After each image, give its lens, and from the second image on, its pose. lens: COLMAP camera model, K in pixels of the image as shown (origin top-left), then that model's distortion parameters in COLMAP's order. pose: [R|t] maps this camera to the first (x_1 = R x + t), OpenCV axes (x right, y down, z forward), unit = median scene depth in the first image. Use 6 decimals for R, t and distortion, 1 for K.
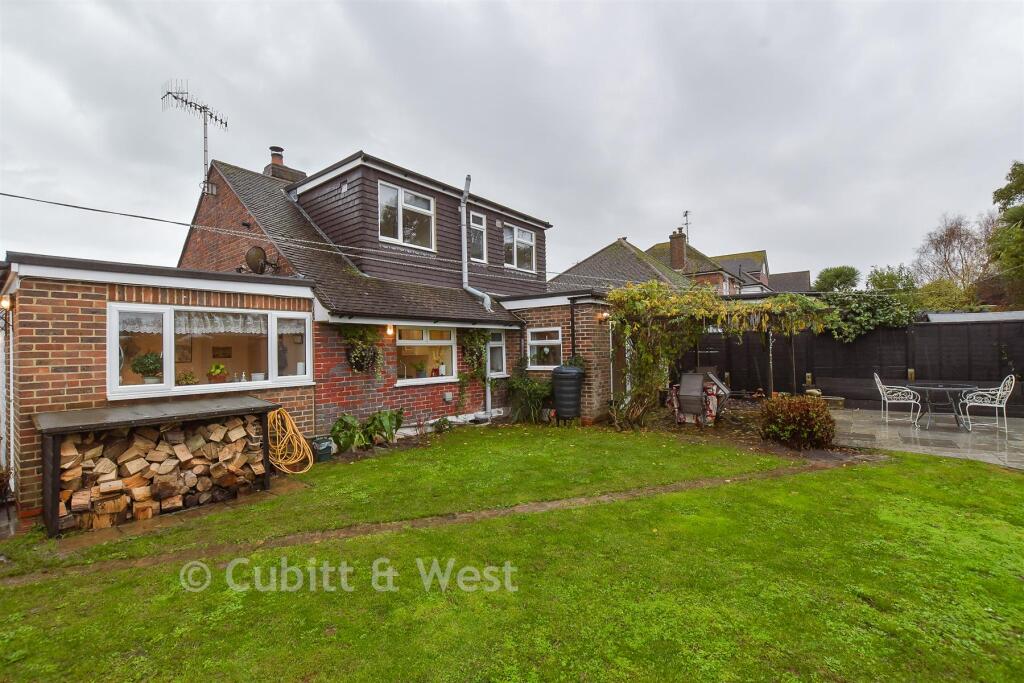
lens RADIAL K [[445.3, 0, 508.8], [0, 445.3, 344.6], [0, 0, 1]] dist [-0.013797, -0.000084]
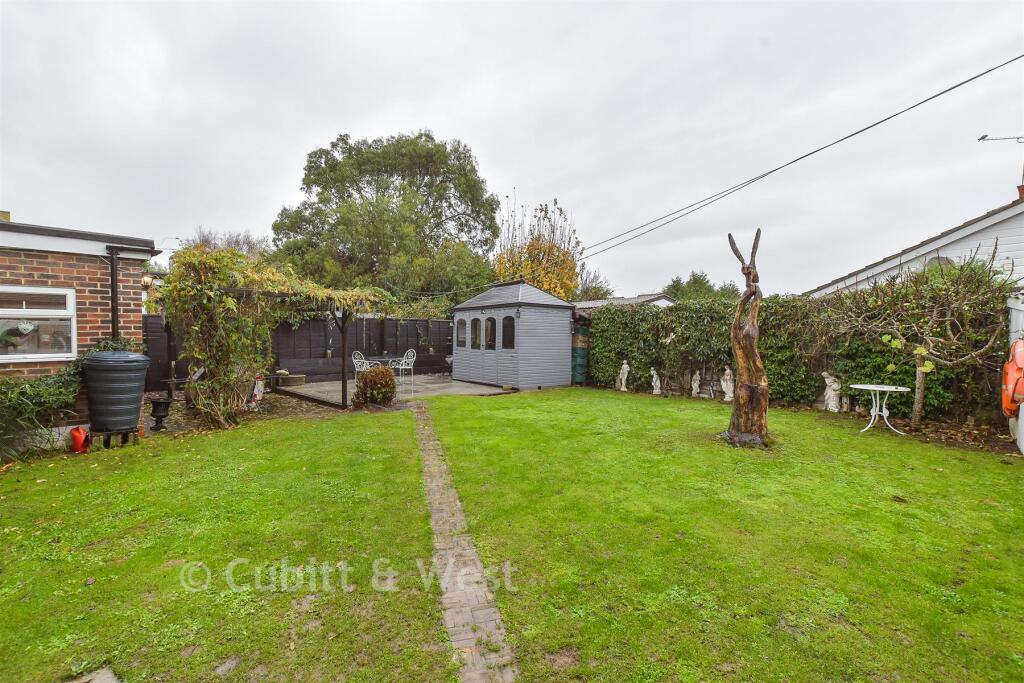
lens RADIAL K [[445.3, 0, 508.7], [0, 445.3, 337.8], [0, 0, 1]] dist [-0.013797, -0.000084]
pose [[0.082337, 0.010072, 0.996554, -0.514255], [-0.004296, 0.999943, -0.009751, 0.036138], [-0.996595, -0.003479, 0.082376, 0.425138]]
